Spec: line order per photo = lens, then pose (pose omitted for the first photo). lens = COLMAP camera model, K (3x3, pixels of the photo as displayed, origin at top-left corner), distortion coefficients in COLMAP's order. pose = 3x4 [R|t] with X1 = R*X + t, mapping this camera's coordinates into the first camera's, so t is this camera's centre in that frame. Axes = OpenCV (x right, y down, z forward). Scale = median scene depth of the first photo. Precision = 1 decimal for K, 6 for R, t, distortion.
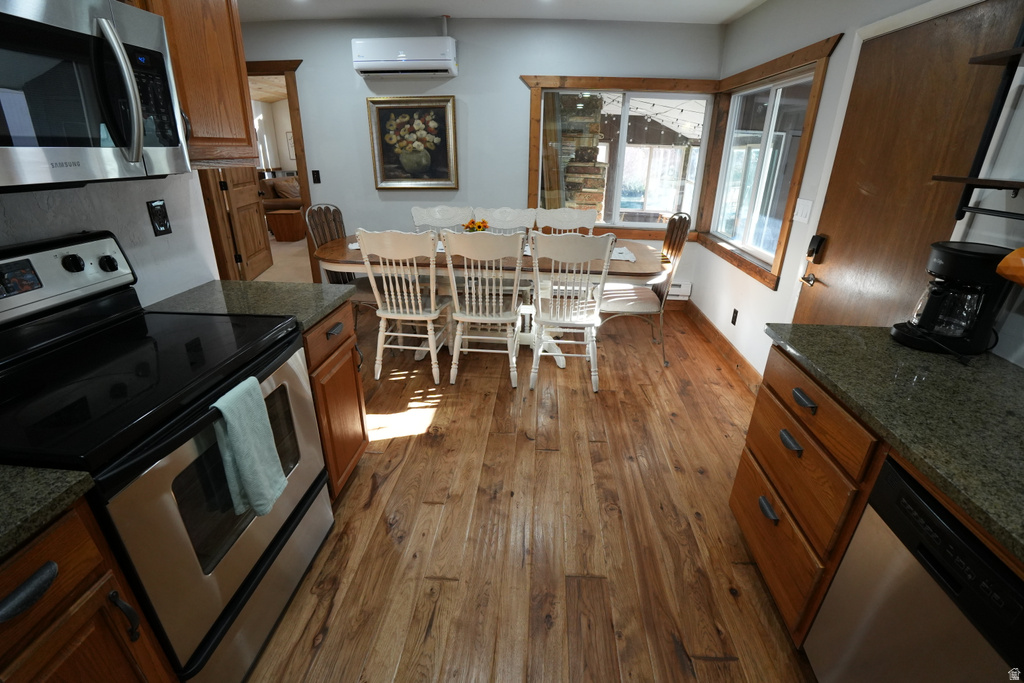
lens RADIAL K [[451.0, 0, 518.4], [0, 451.0, 339.3], [0, 0, 1]] dist [-0.069861, 0.014934]
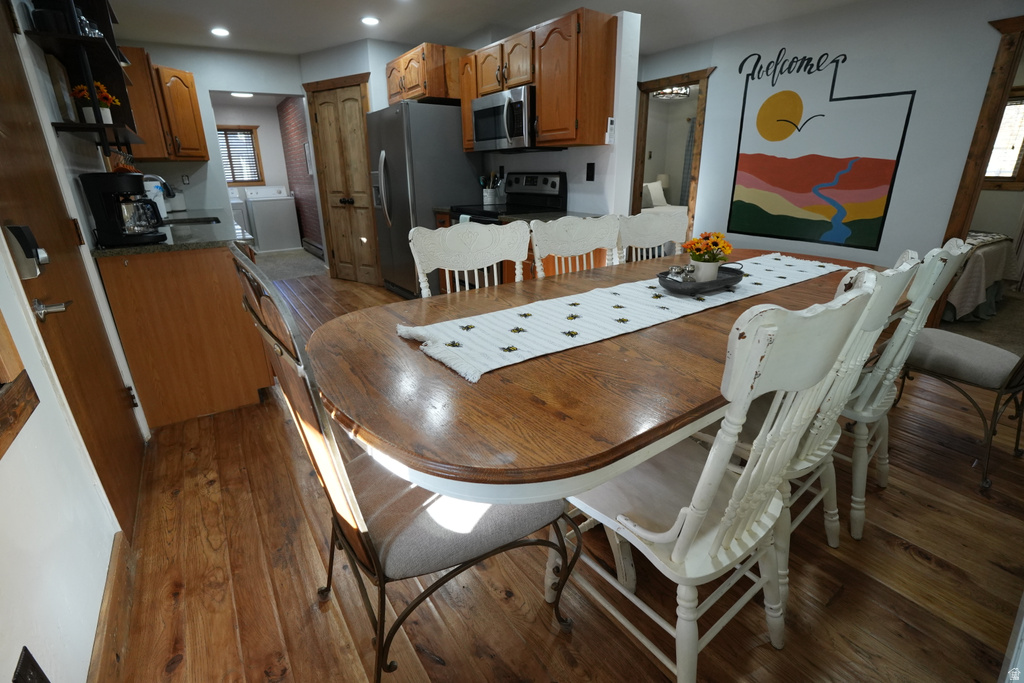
lens RADIAL K [[451.0, 0, 518.4], [0, 451.0, 339.3], [0, 0, 1]] dist [-0.069861, 0.014934]
pose [[-0.779098, 0.198412, -0.594675, 0.326131], [-0.255836, 0.765379, 0.590544, -0.342912], [0.572323, 0.612231, -0.545545, 1.005584]]
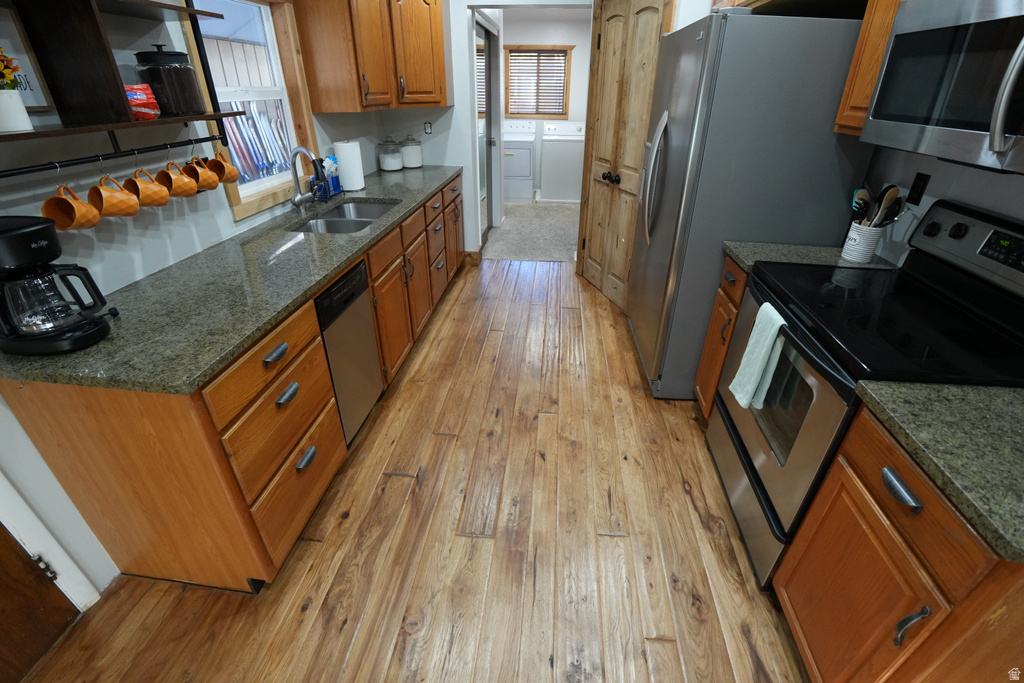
lens RADIAL K [[451.0, 0, 518.4], [0, 451.0, 339.3], [0, 0, 1]] dist [-0.069861, 0.014934]
pose [[-0.999032, -0.043254, 0.008032, 0.027240], [-0.019944, 0.608027, 0.793666, -0.245125], [-0.039213, 0.792737, -0.608301, 0.542040]]
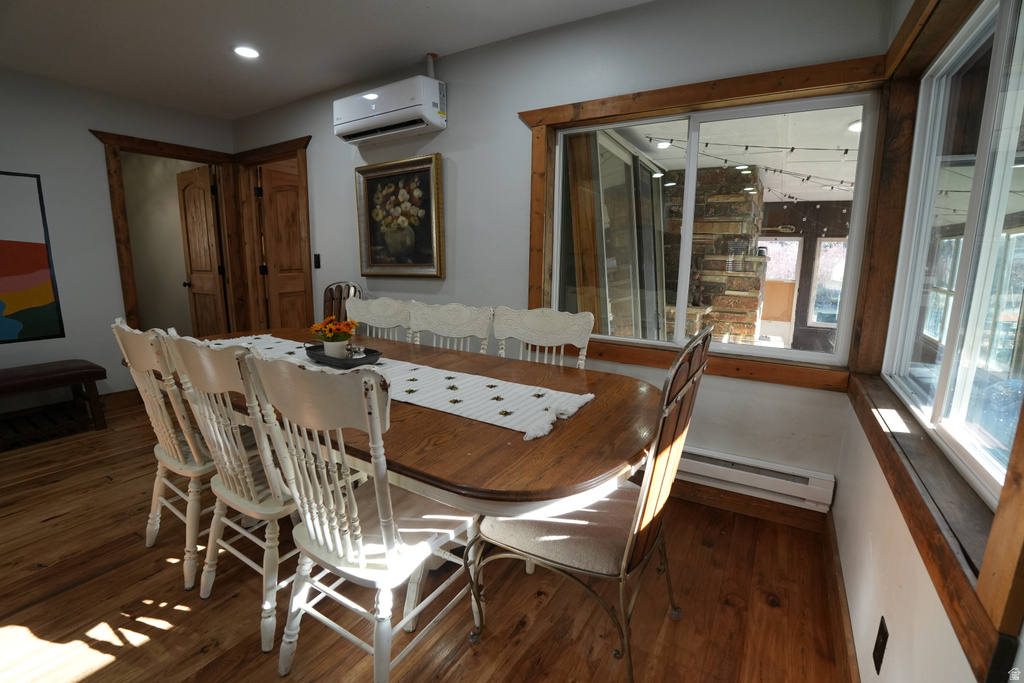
lens RADIAL K [[452.2, 0, 515.4], [0, 452.2, 339.5], [0, 0, 1]] dist [-0.072557, 0.016035]
pose [[0.885969, 0.074540, -0.457715, 0.324153], [-0.175026, 0.967749, -0.181186, -0.141289], [0.429448, 0.240637, 0.870441, 0.483179]]
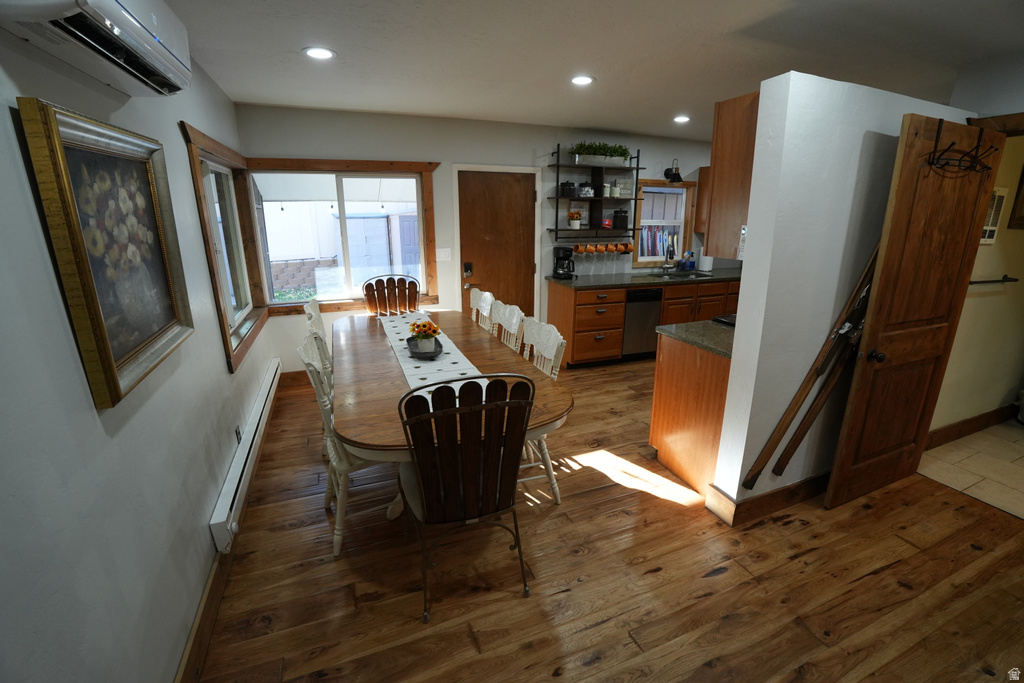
lens RADIAL K [[451.0, 0, 518.4], [0, 451.0, 339.3], [0, 0, 1]] dist [-0.069861, 0.014934]
pose [[-0.425158, -0.267538, 0.864676, -0.728941], [0.342361, 0.836806, 0.427252, -0.436895], [-0.837872, 0.477681, -0.264180, 0.892012]]
